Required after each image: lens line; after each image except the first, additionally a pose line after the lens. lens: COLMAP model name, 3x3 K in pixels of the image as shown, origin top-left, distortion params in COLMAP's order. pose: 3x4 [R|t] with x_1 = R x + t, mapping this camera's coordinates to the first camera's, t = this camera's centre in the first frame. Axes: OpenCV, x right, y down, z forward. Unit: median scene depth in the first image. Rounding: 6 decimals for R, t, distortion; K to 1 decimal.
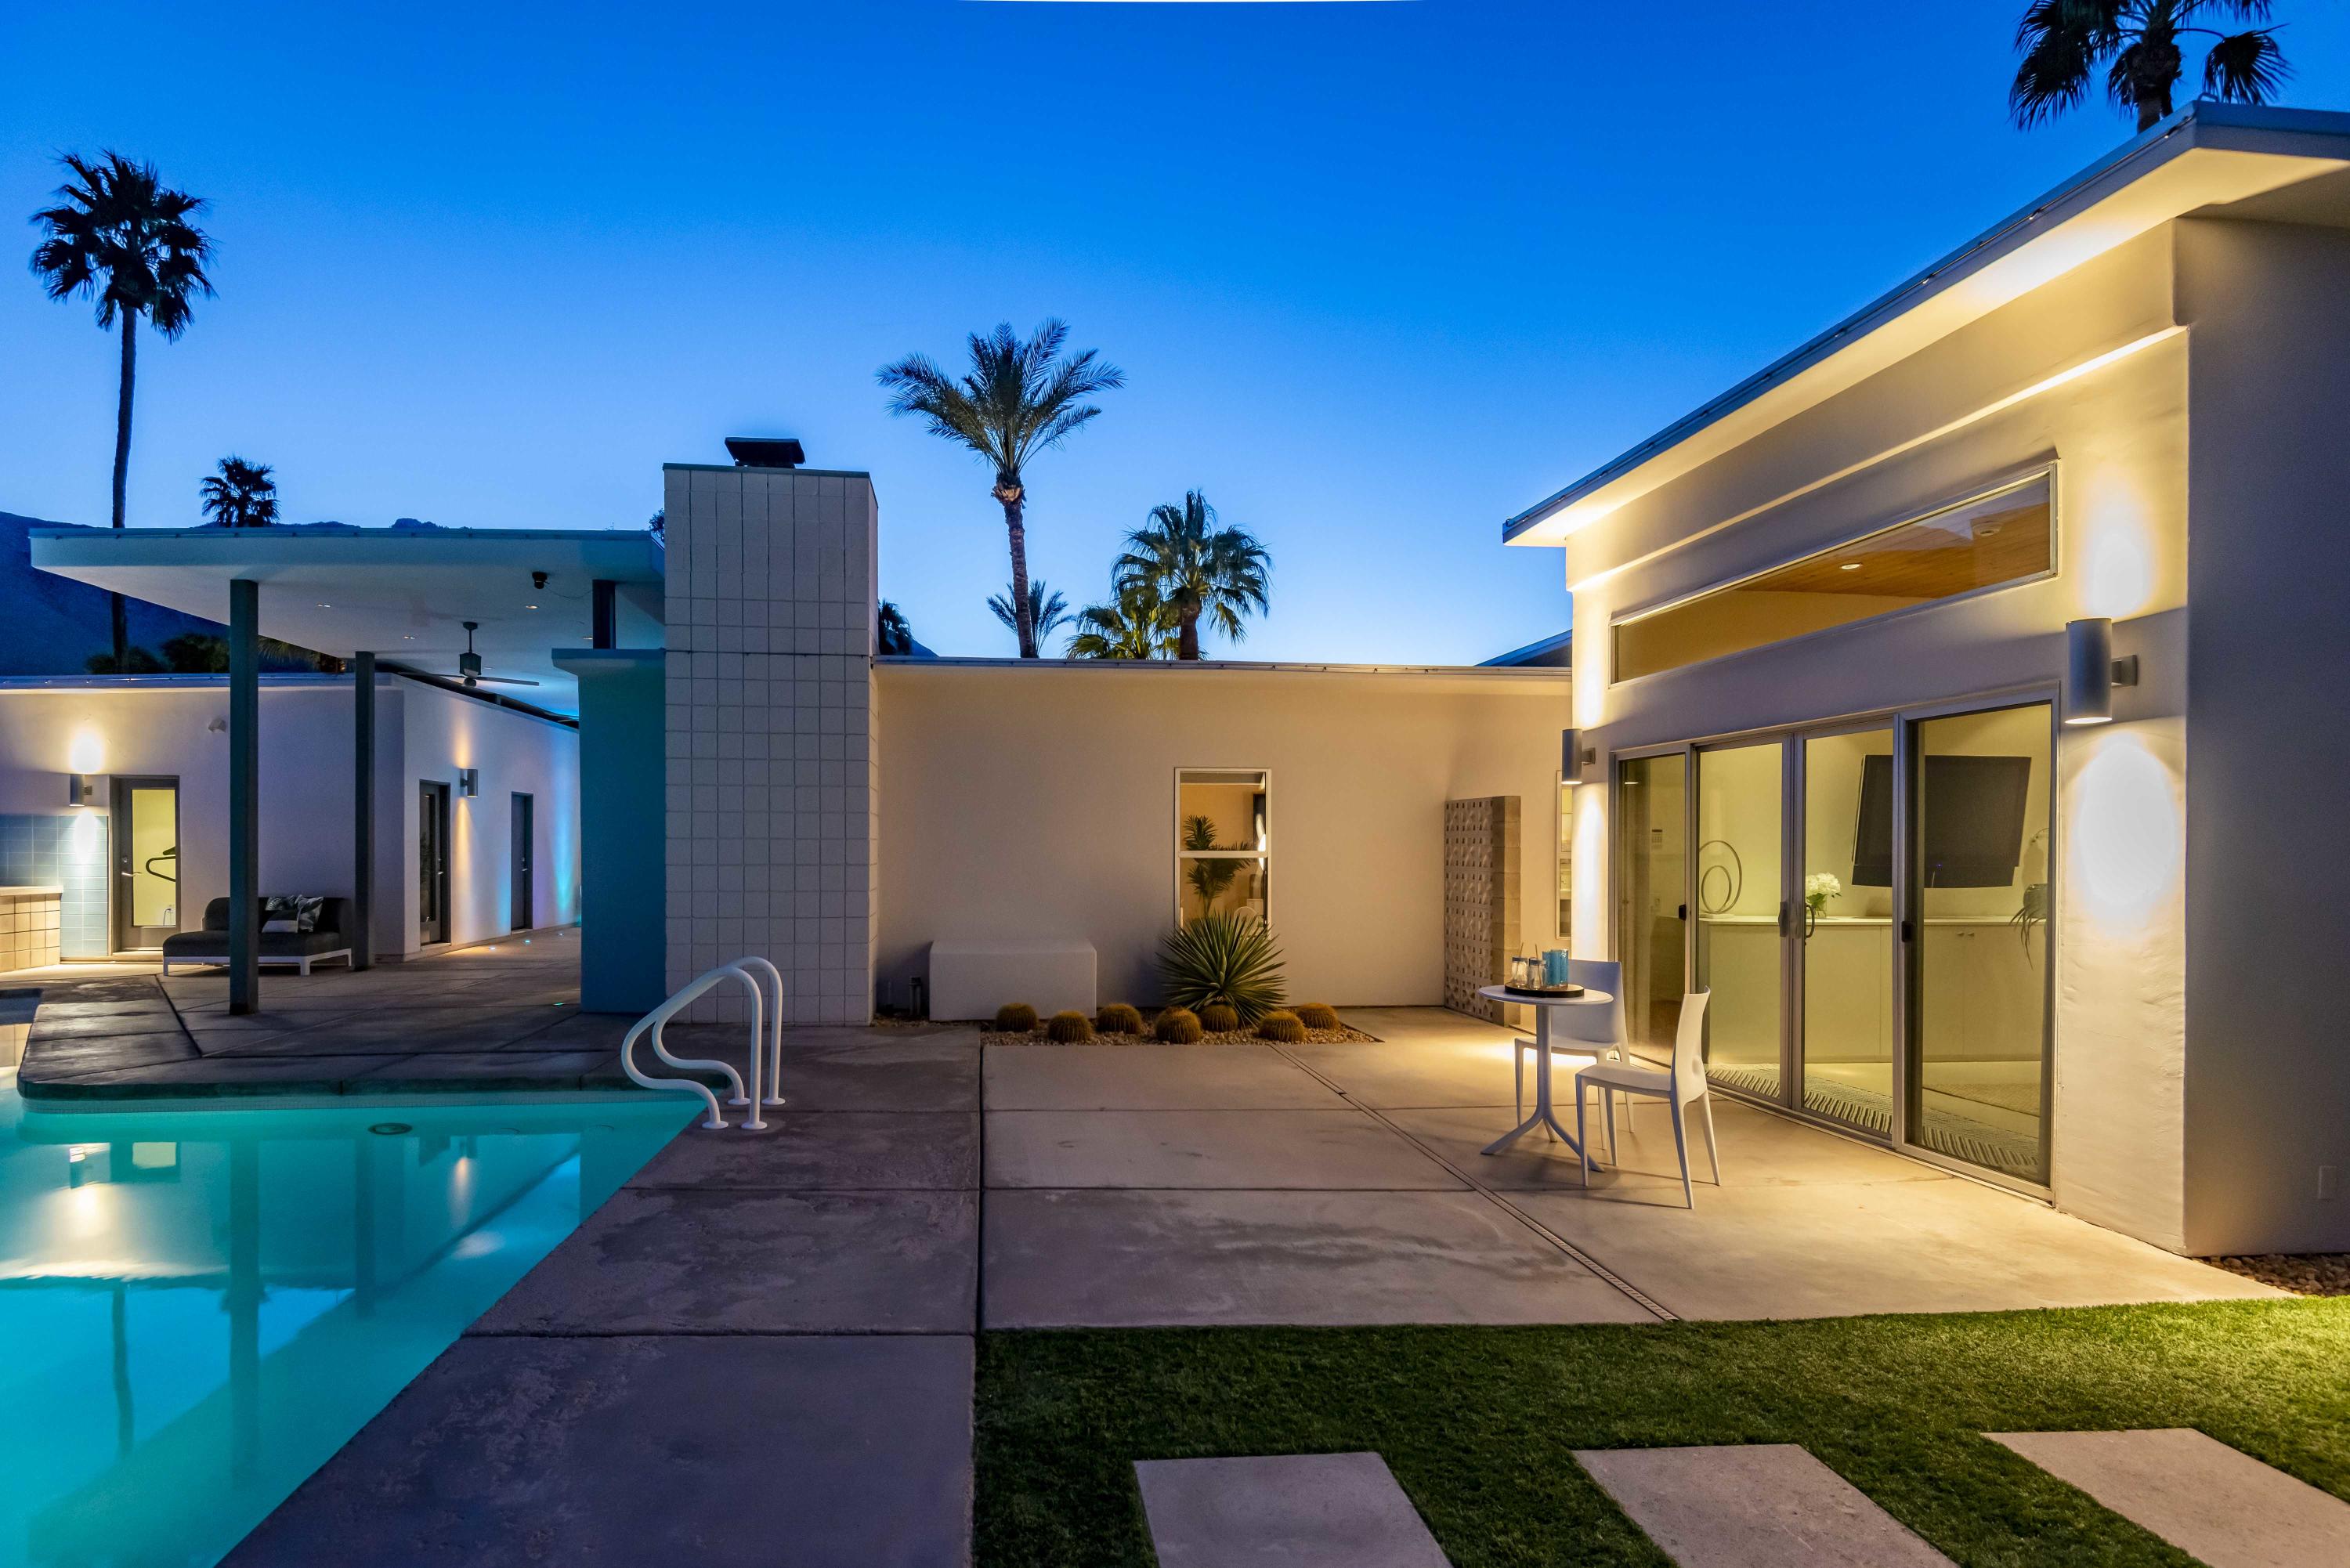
lens RADIAL K [[1057.4, 0, 1061.0], [0, 1057.4, 836.4], [0, 0, 1]] dist [-0.001897, -0.002472]
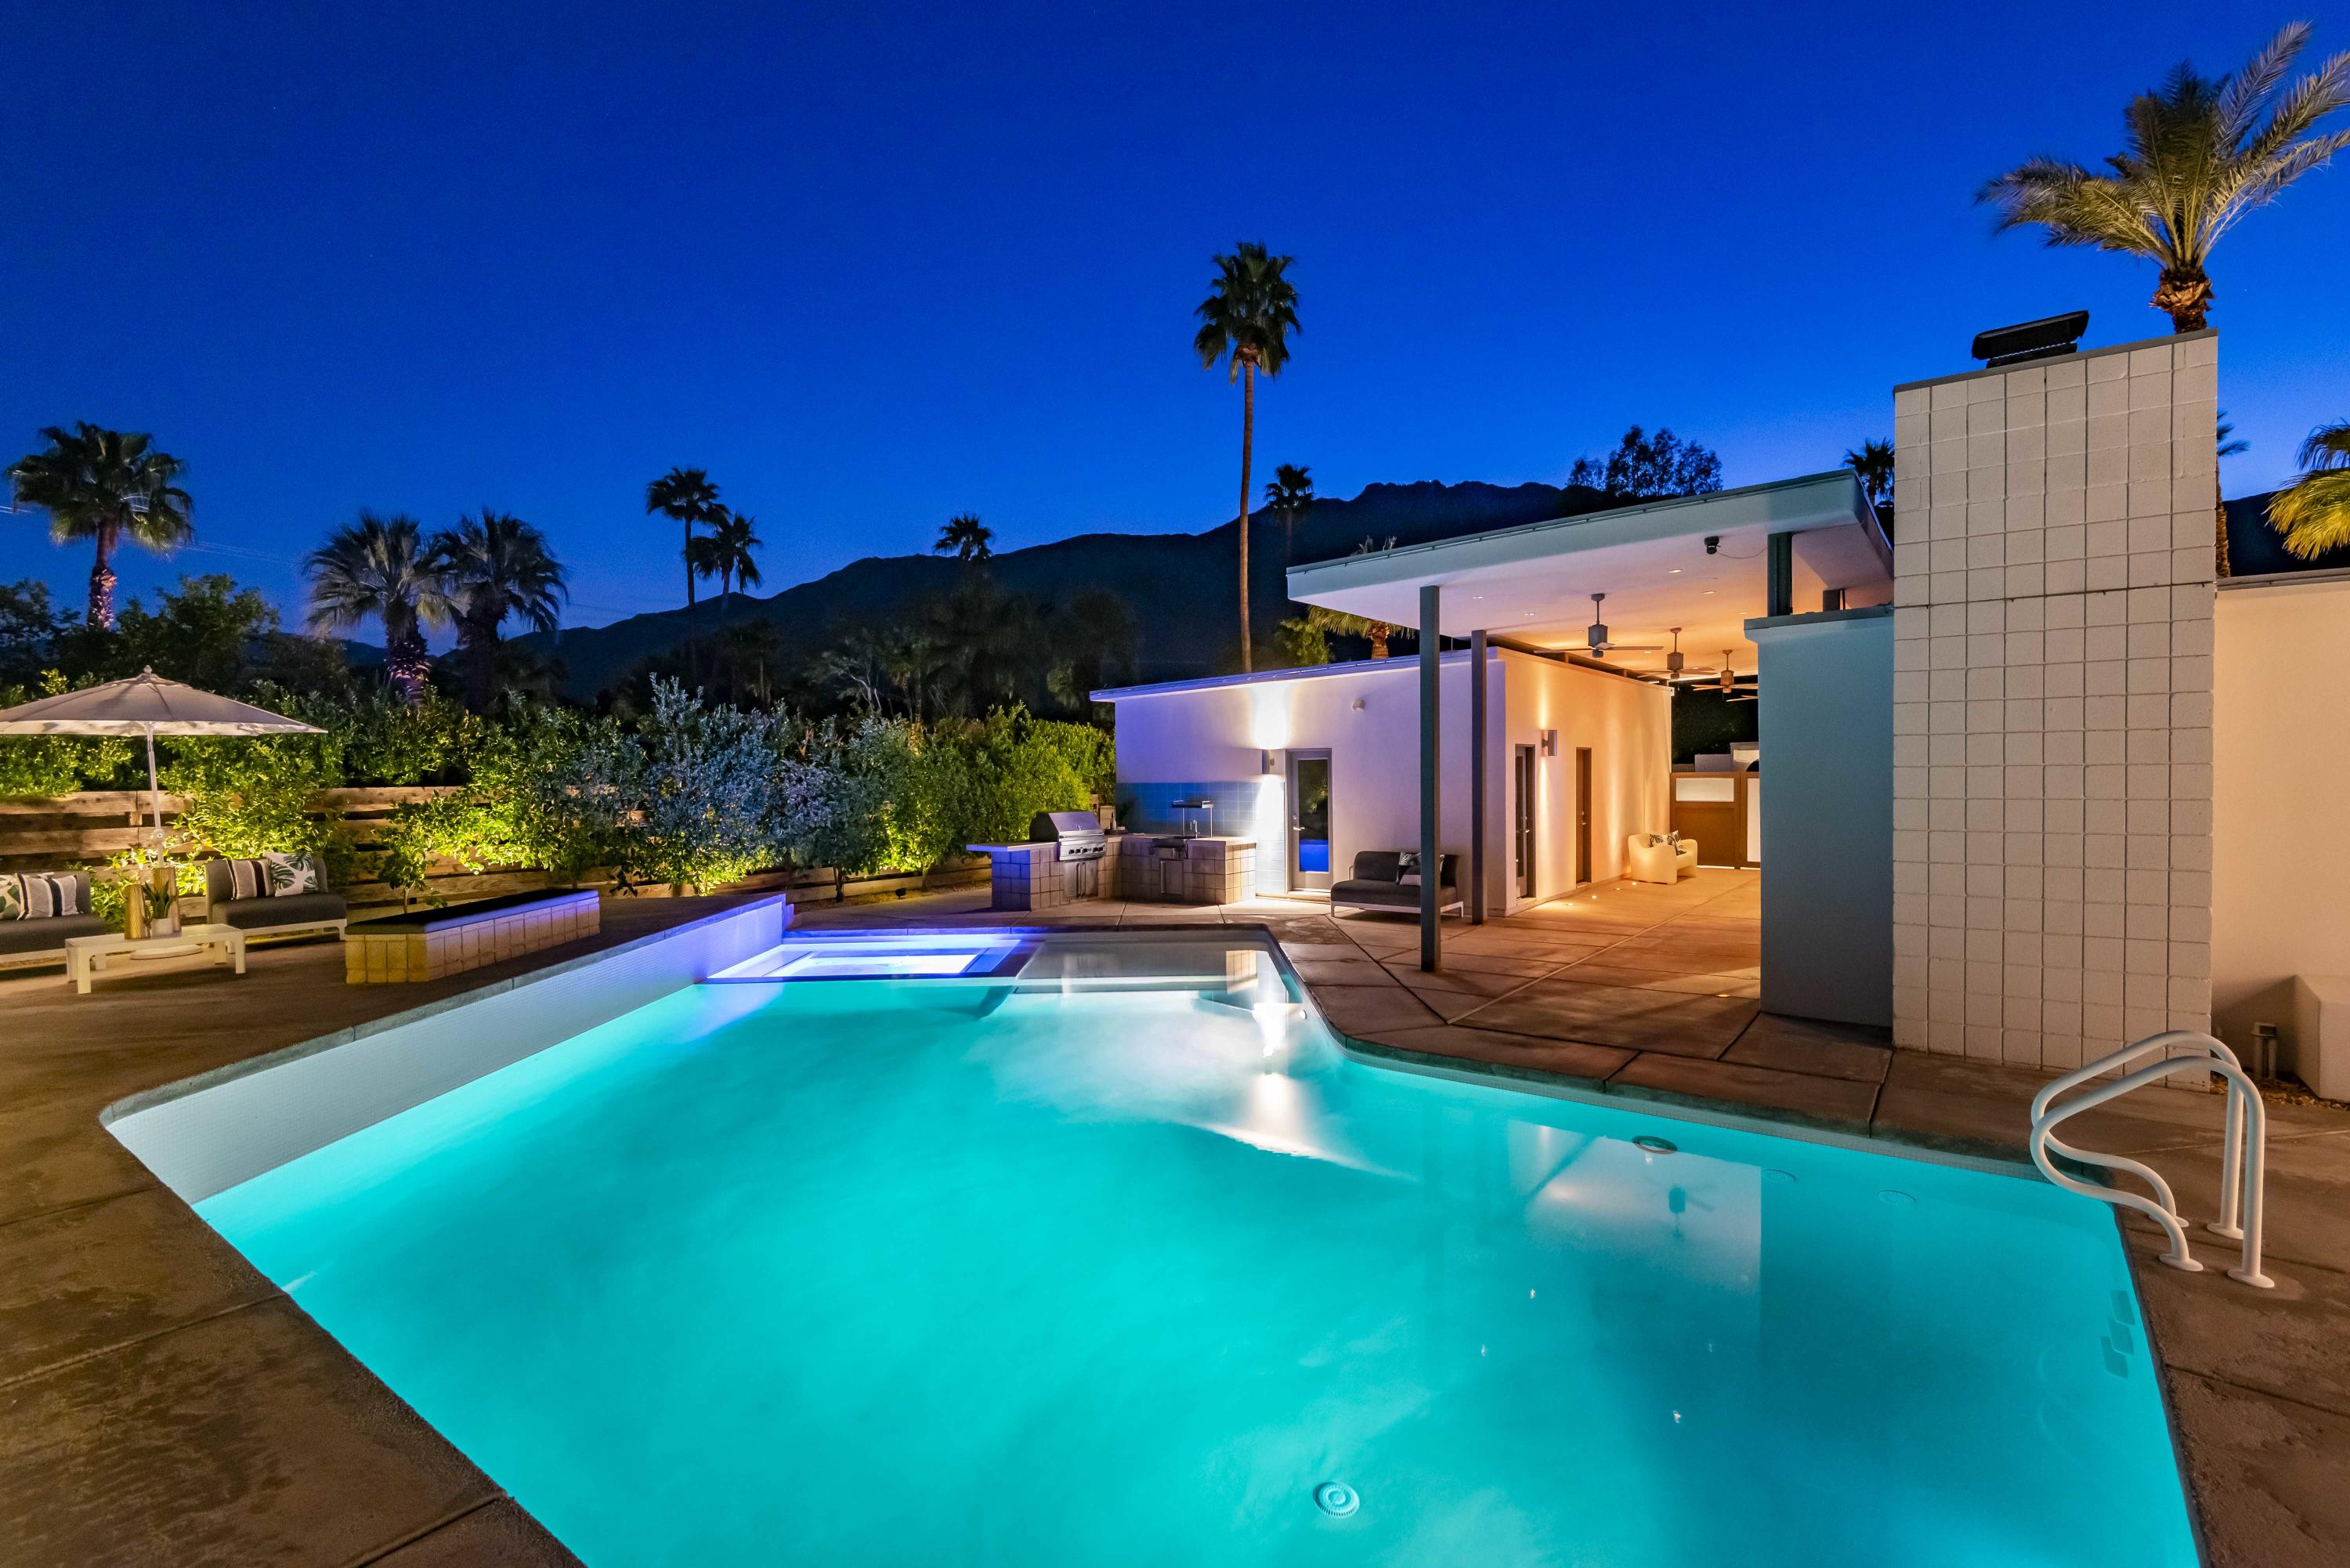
lens RADIAL K [[1057.4, 0, 1158.3], [0, 1057.4, 796.5], [0, 0, 1]] dist [-0.001897, -0.002472]
pose [[0.732229, 0.008338, -0.681007, -0.163510], [0.017351, 0.999372, 0.030891, -0.044177], [0.680837, -0.034436, 0.731625, -0.016477]]
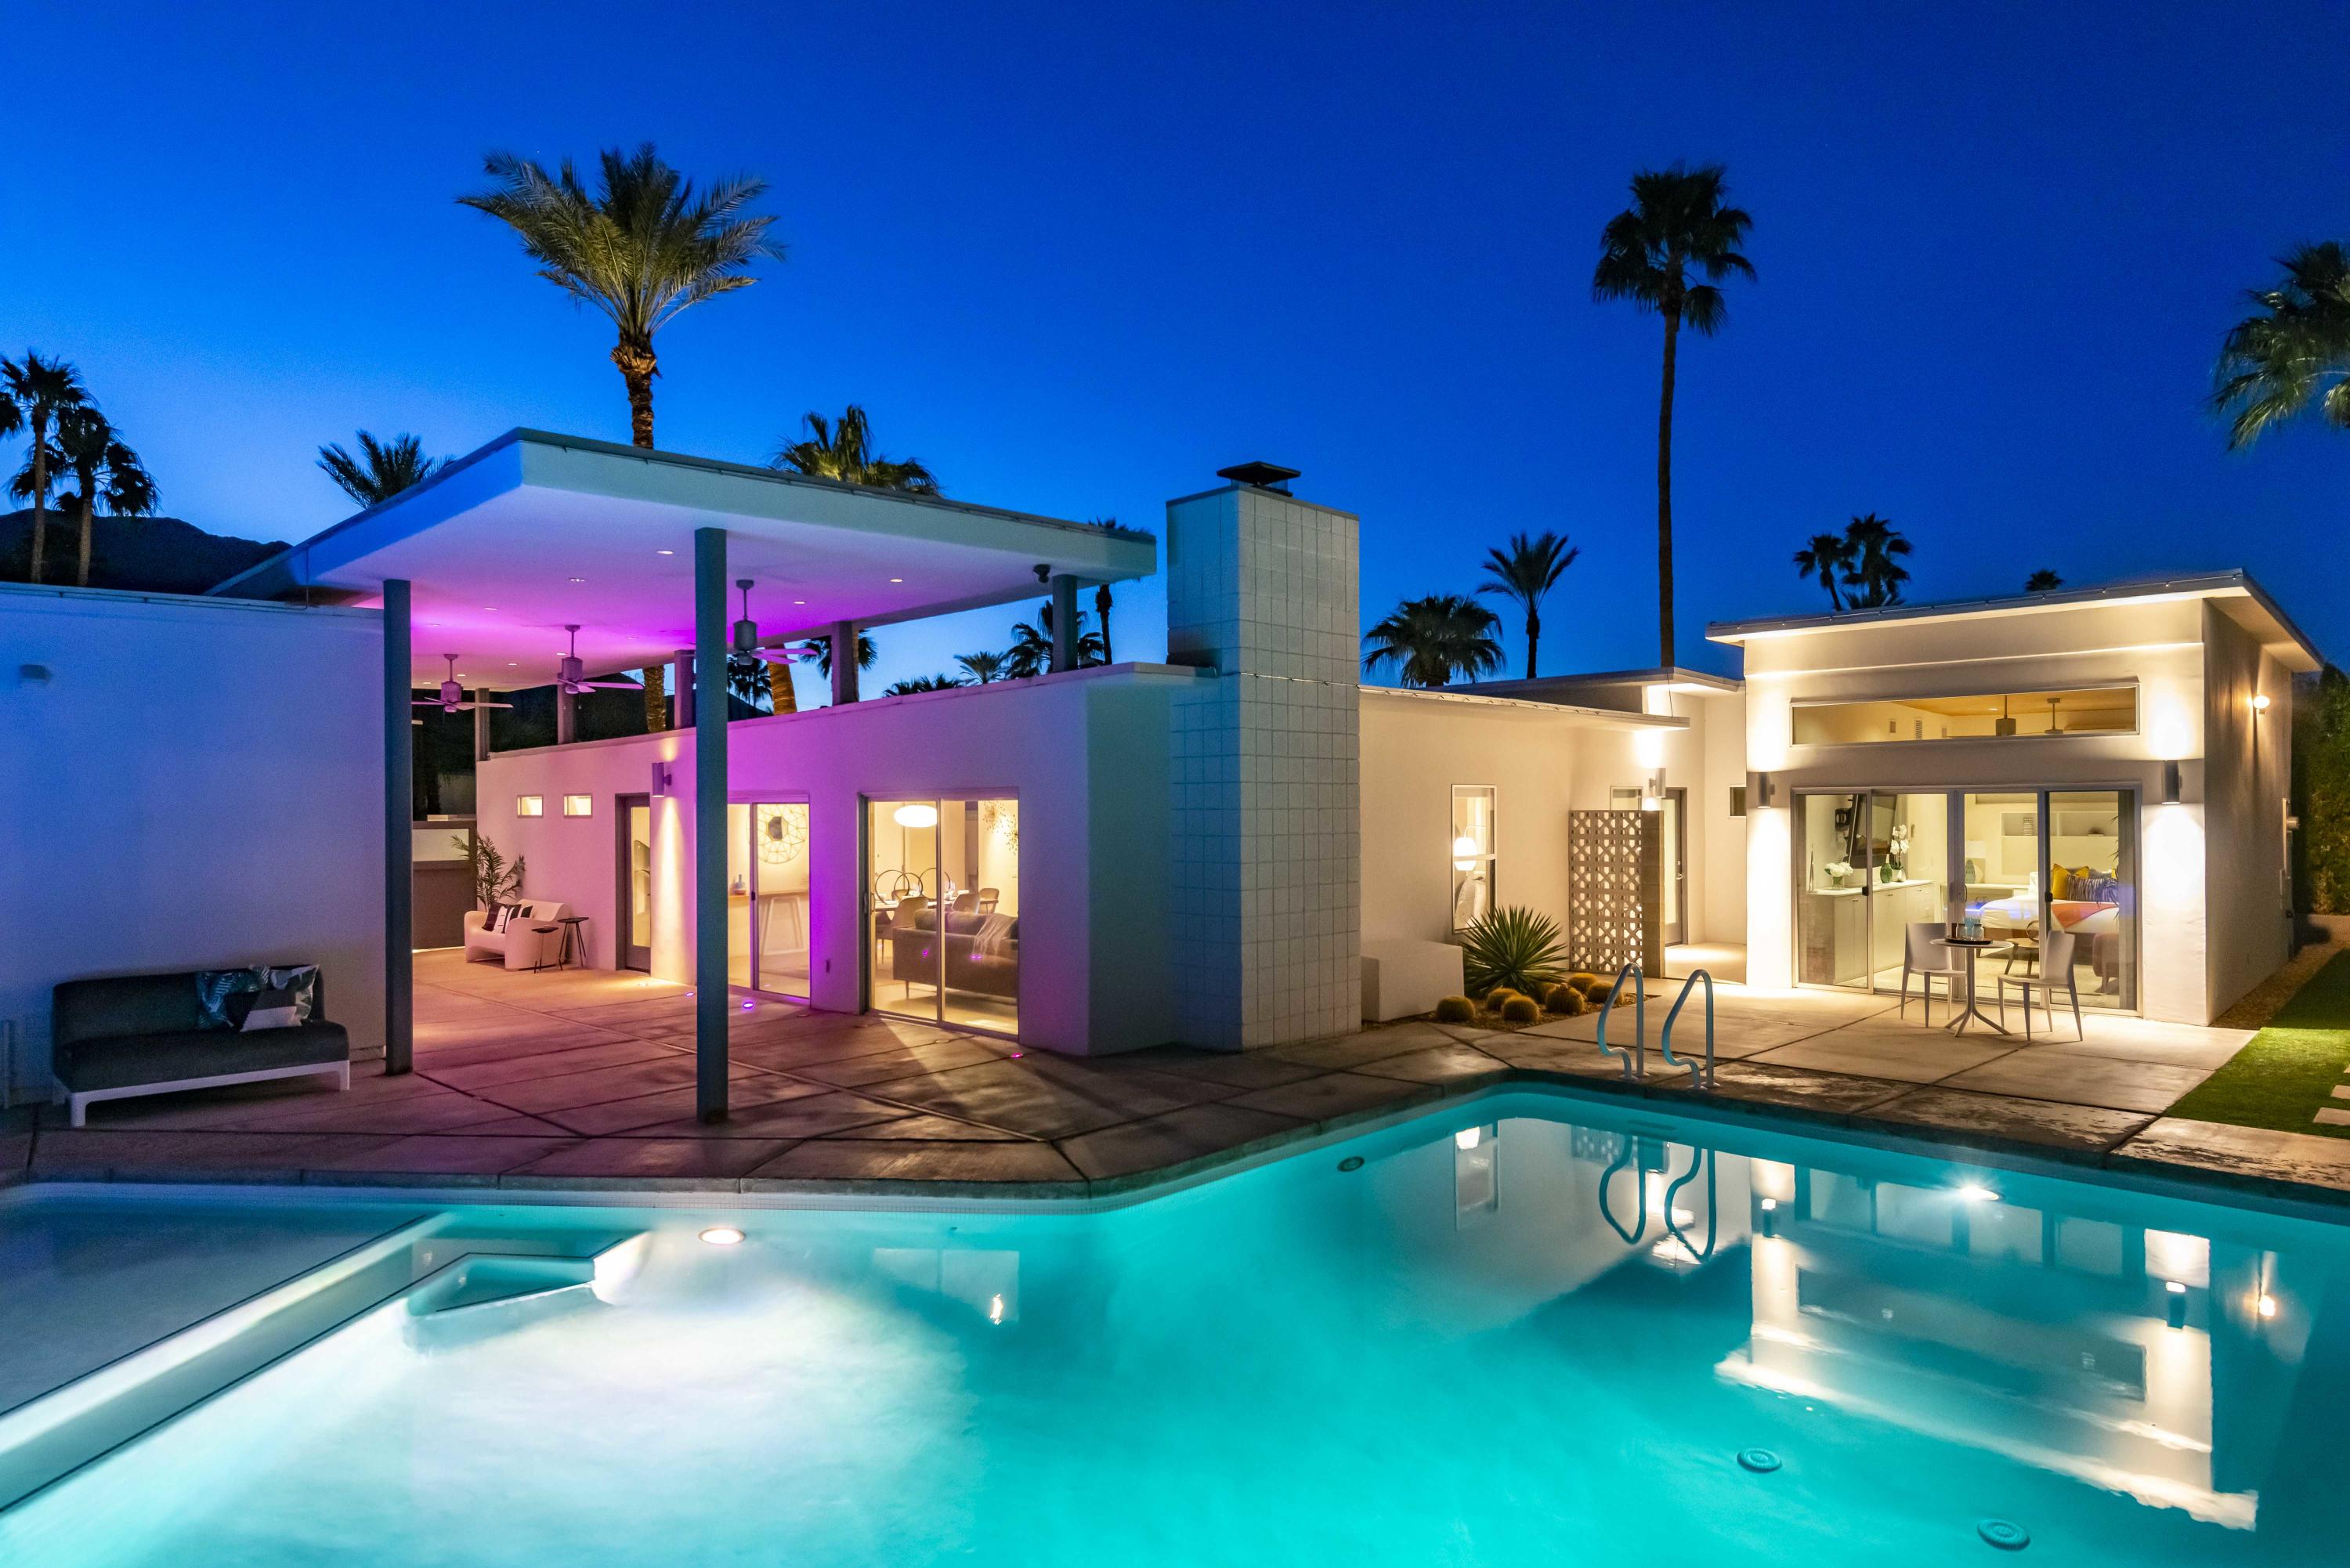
lens RADIAL K [[1324.1, 0, 1182.4], [0, 1324.1, 785.4], [0, 0, 1]] dist [0.015345, 0.000148]
pose [[0.745374, -0.000516, 0.666646, -0.849801], [0.003057, 0.999992, -0.002643, -0.048175], [-0.666639, 0.004007, 0.745370, 0.085829]]
